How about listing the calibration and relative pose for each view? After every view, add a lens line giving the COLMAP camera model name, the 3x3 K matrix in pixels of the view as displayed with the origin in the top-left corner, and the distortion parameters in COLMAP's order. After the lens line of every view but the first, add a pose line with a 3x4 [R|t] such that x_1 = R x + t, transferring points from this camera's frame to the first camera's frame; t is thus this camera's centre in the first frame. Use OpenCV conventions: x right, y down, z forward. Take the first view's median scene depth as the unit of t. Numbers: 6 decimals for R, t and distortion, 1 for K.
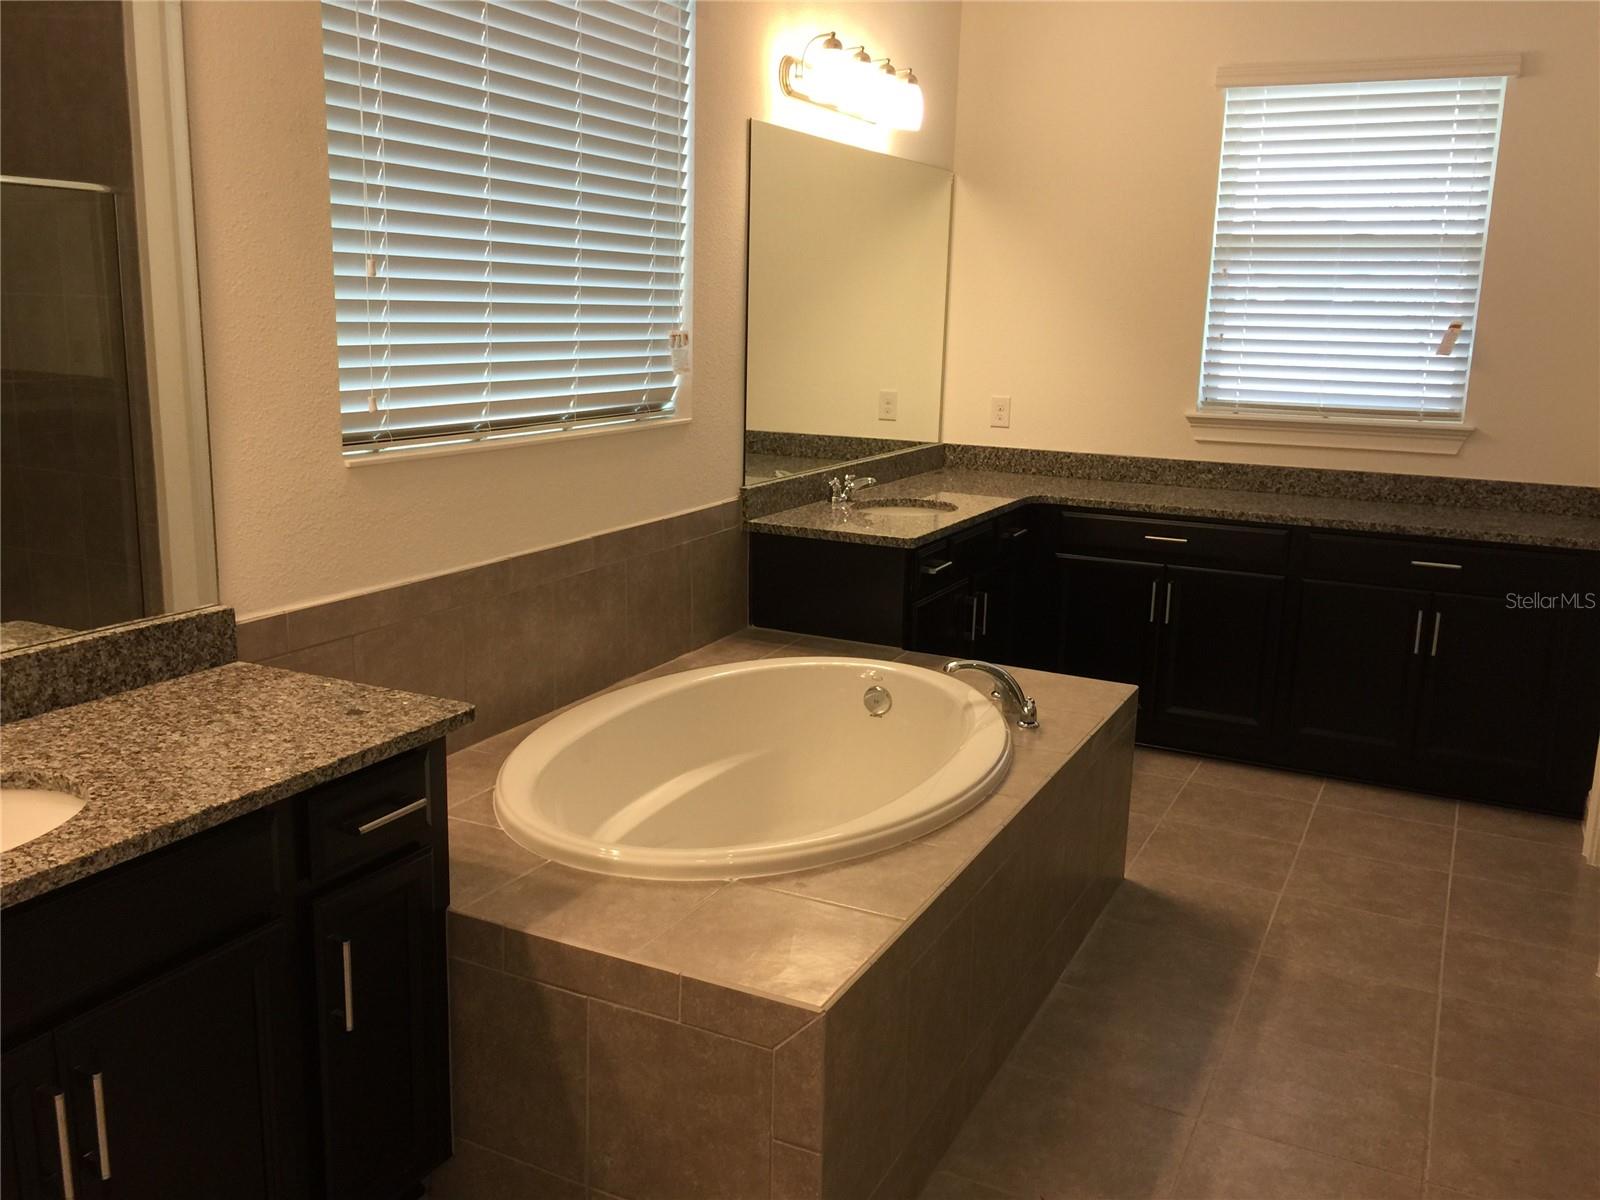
lens RADIAL K [[1360.2, 0, 793.1], [0, 1360.2, 601.5], [0, 0, 1]] dist [0.065671, -0.064908]
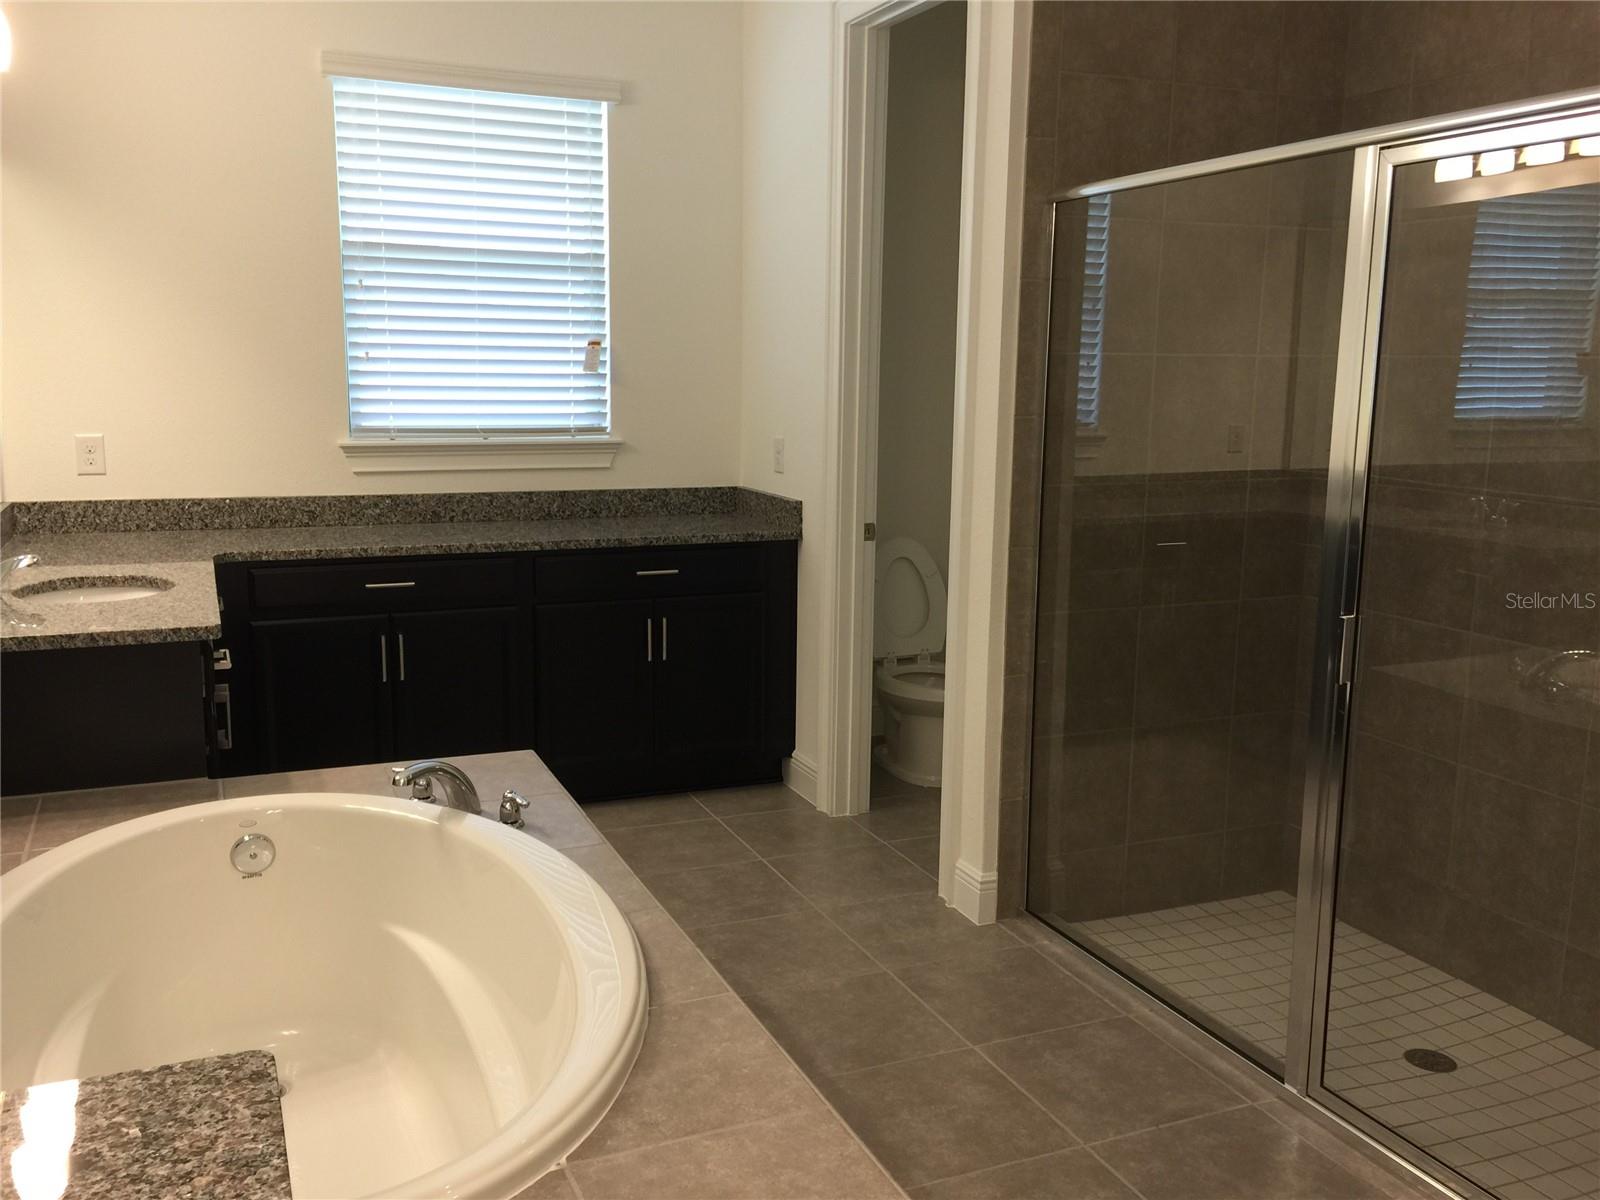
lens RADIAL K [[1360.2, 0, 801.2], [0, 1360.2, 609.3], [0, 0, 1]] dist [0.065671, -0.064908]
pose [[0.666071, -0.151132, 0.730416, -0.187925], [0.164149, 0.984950, 0.054110, -0.033421], [-0.727602, 0.083856, 0.680856, 0.208519]]
